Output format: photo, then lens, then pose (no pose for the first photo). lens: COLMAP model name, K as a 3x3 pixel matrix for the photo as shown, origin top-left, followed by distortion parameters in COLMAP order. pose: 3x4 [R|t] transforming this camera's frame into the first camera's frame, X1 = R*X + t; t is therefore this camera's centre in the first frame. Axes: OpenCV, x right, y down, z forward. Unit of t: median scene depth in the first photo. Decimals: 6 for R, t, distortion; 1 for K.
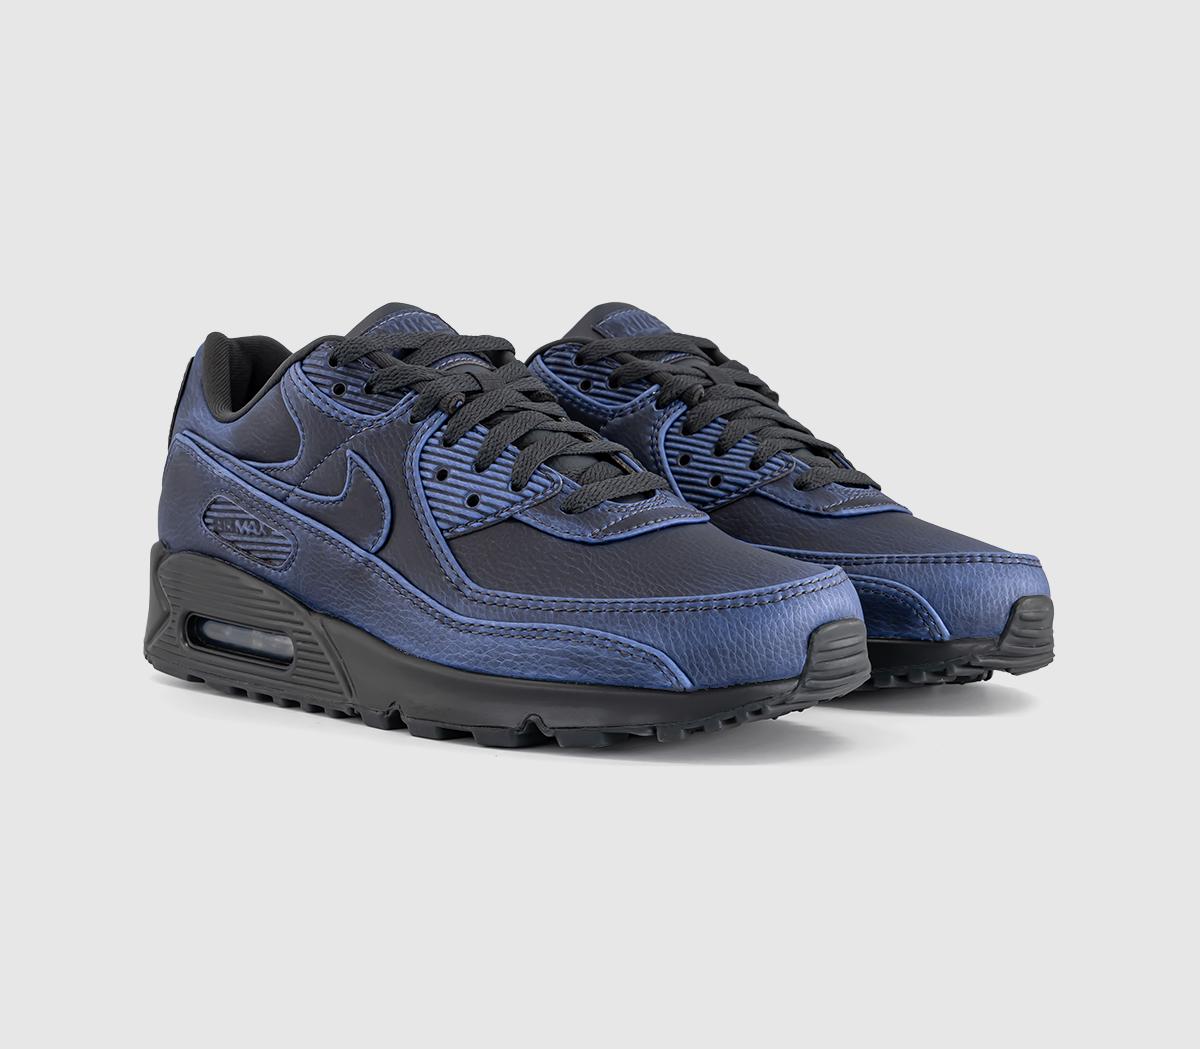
lens RADIAL K [[2146.3, 0, 600.0], [0, 2146.3, 524.5], [0, 0, 1]] dist [0.026403, 0.039868]
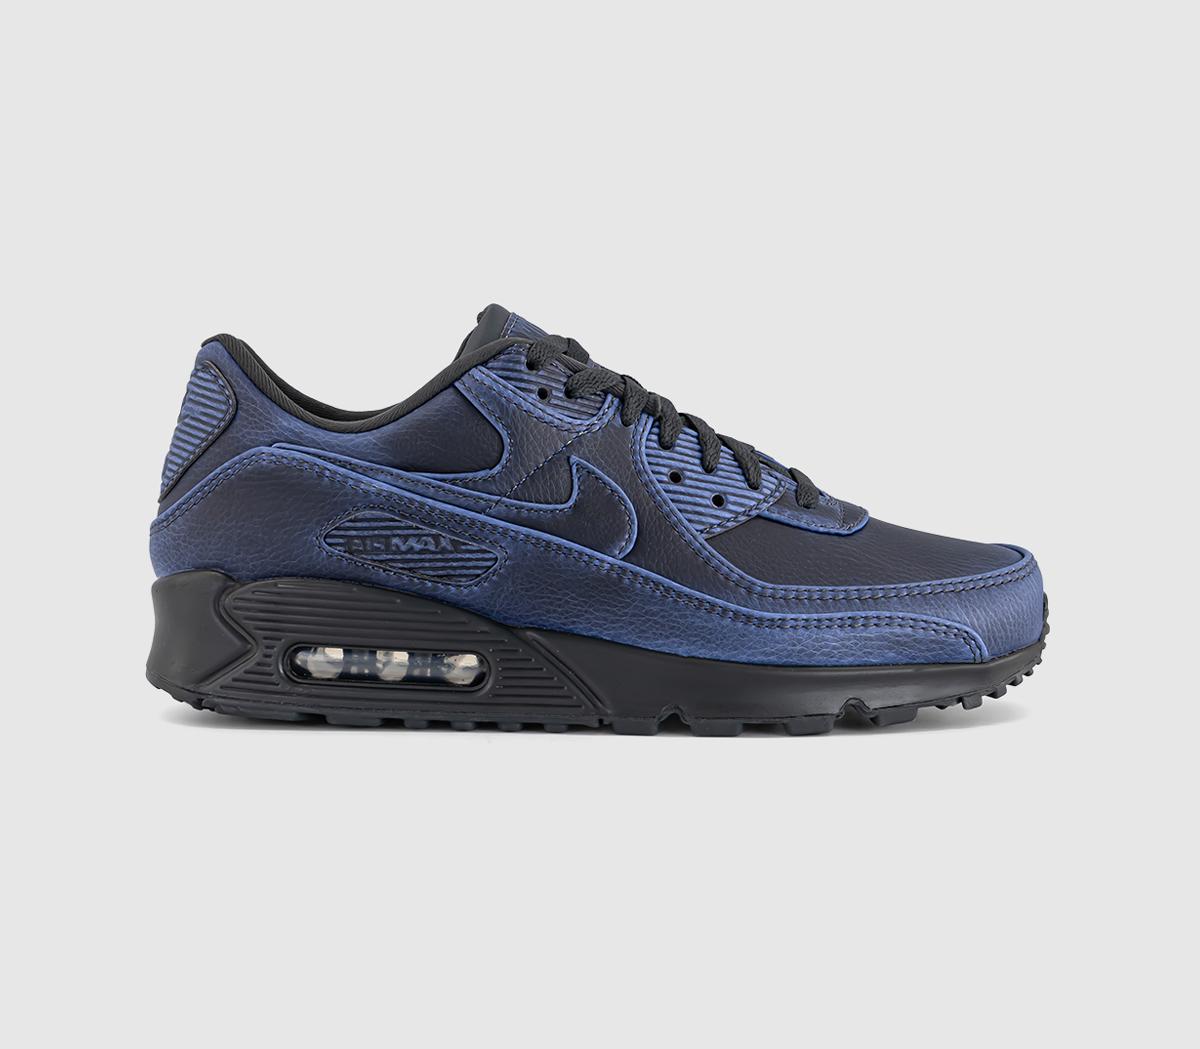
lens RADIAL K [[2146.3, 0, 600.0], [0, 2146.3, 524.5], [0, 0, 1]] dist [0.026403, 0.039868]
pose [[0.784946, -0.049979, 0.617545, -0.730189], [0.053640, 0.998480, 0.012627, -0.015774], [-0.617237, 0.023214, 0.786435, 0.232903]]
